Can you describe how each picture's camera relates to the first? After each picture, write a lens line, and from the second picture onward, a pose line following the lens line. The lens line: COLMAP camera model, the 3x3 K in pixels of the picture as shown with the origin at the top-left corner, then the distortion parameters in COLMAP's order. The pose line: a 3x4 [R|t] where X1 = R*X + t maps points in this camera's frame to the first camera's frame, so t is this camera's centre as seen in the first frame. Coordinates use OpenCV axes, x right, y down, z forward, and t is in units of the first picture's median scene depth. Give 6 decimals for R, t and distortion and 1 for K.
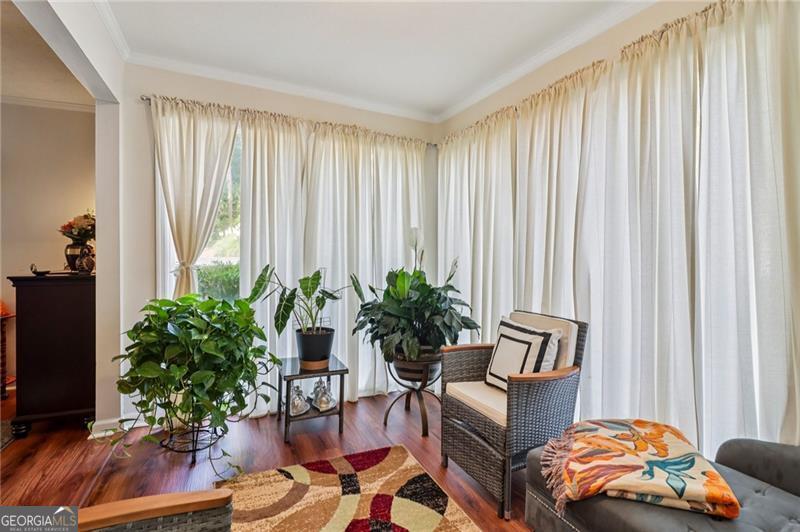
lens RADIAL K [[388.5, 0, 397.5], [0, 388.5, 256.2], [0, 0, 1]] dist [-0.010241, -0.000161]
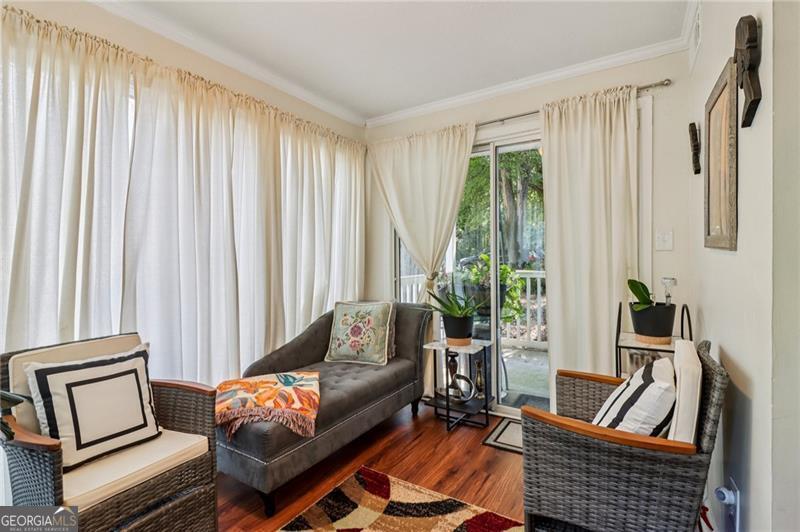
lens RADIAL K [[388.5, 0, 397.5], [0, 388.5, 256.2], [0, 0, 1]] dist [-0.010241, -0.000161]
pose [[-0.558431, -0.011014, 0.829478, -0.902705], [0.002402, 0.999886, 0.014894, -0.033699], [-0.829547, 0.010310, -0.558341, 1.428399]]
